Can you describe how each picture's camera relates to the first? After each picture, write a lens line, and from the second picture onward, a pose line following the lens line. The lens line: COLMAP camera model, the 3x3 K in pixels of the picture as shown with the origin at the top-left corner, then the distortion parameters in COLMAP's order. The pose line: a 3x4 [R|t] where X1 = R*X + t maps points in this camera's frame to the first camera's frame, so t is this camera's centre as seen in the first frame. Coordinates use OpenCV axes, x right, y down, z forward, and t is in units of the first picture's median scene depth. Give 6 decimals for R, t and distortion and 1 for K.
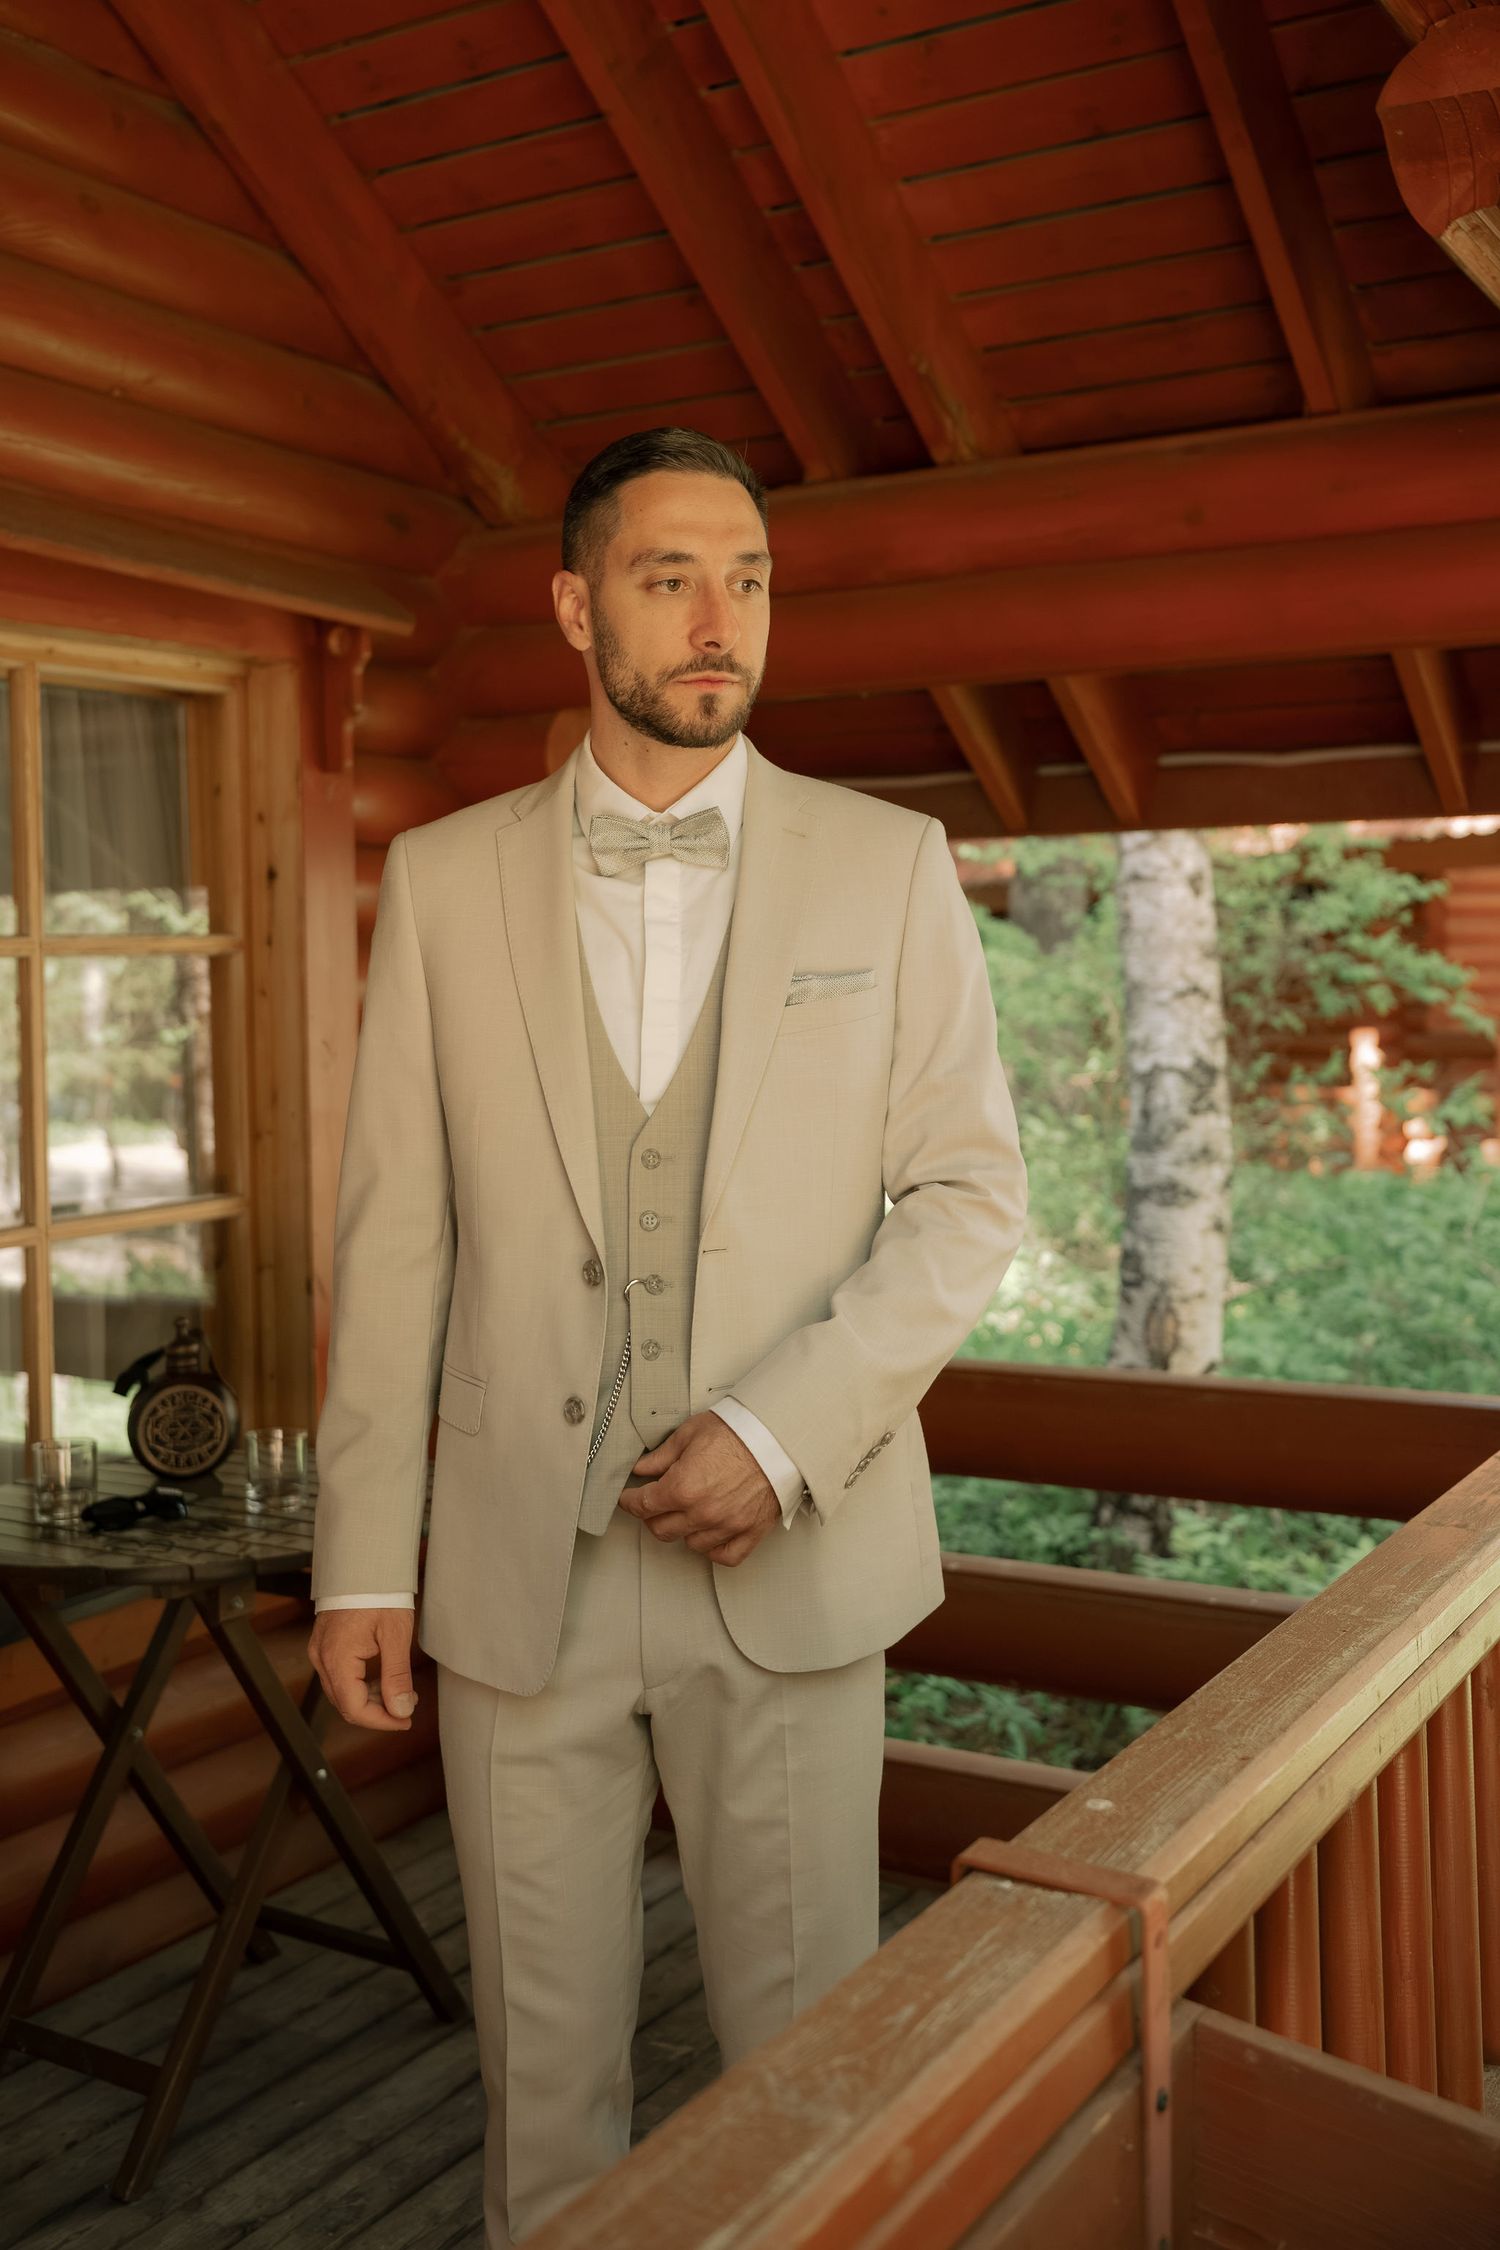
lens RADIAL K [[2217.3, 0, 750.0], [0, 2217.3, 1125.0], [0, 0, 1]] dist [-0.007513, -0.006958]
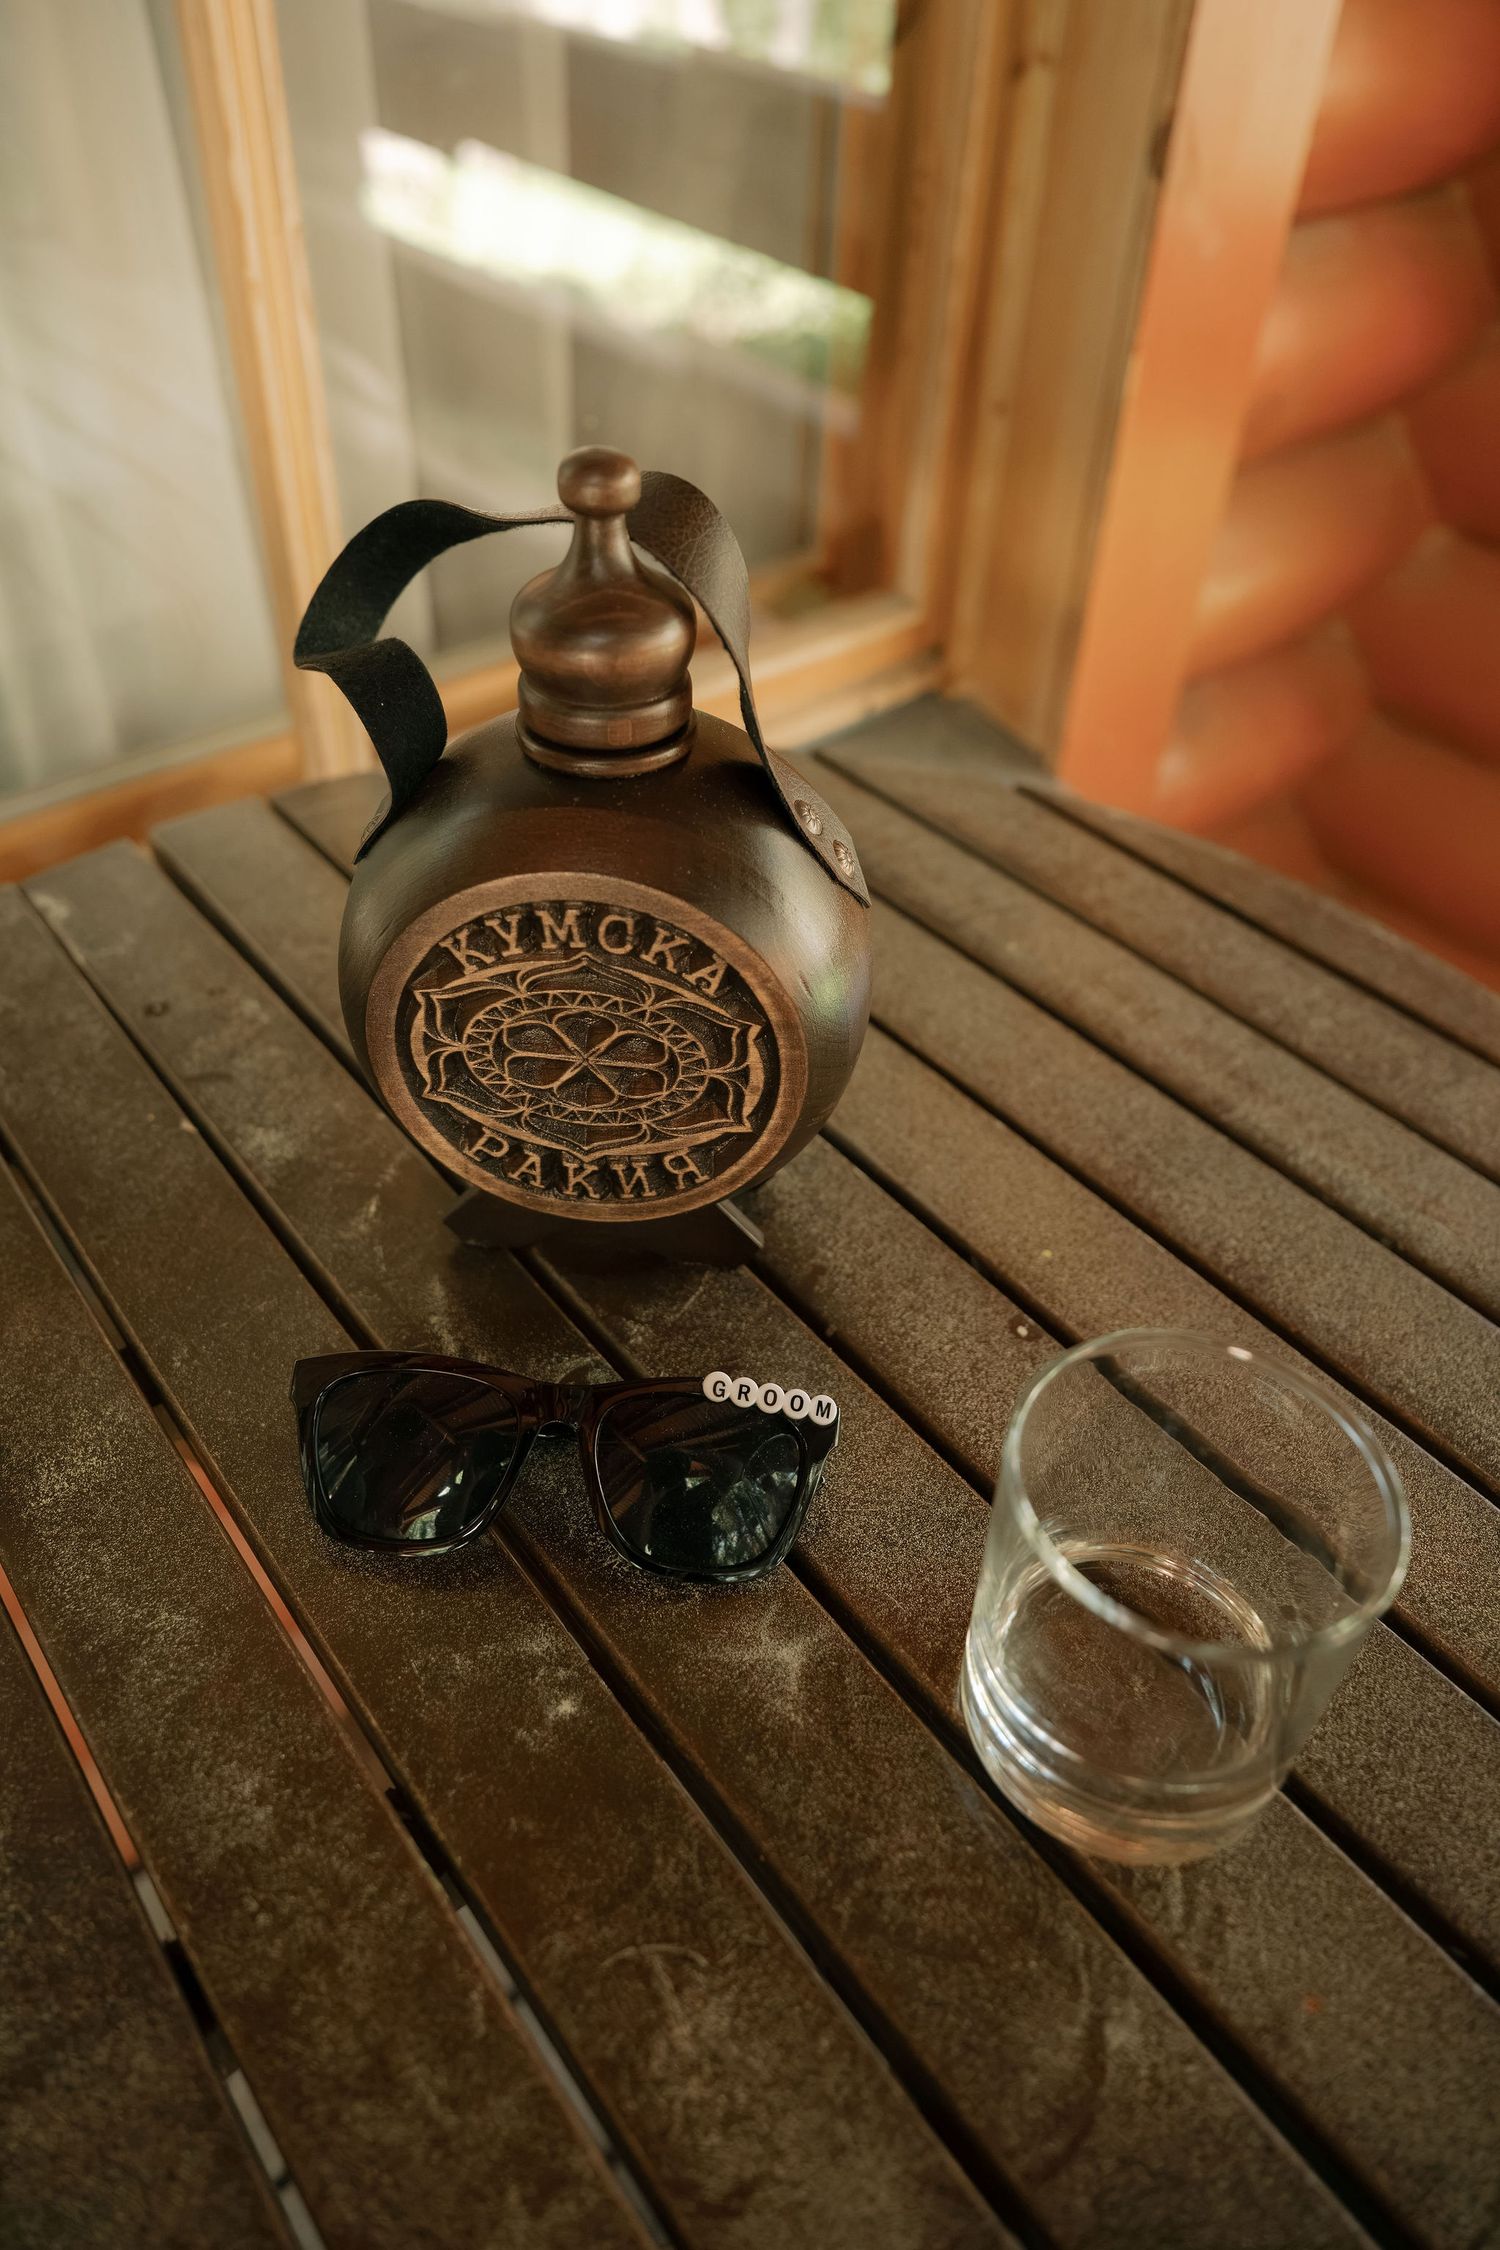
lens RADIAL K [[1661.4, 0, 750.0], [0, 1661.4, 1125.0], [0, 0, 1]] dist [-0.000737, 0.000105]
pose [[0.943740, 0.253411, -0.212456, -0.207328], [-0.072890, 0.786072, 0.613822, 0.049486], [0.322555, -0.563803, 0.760319, 0.882941]]
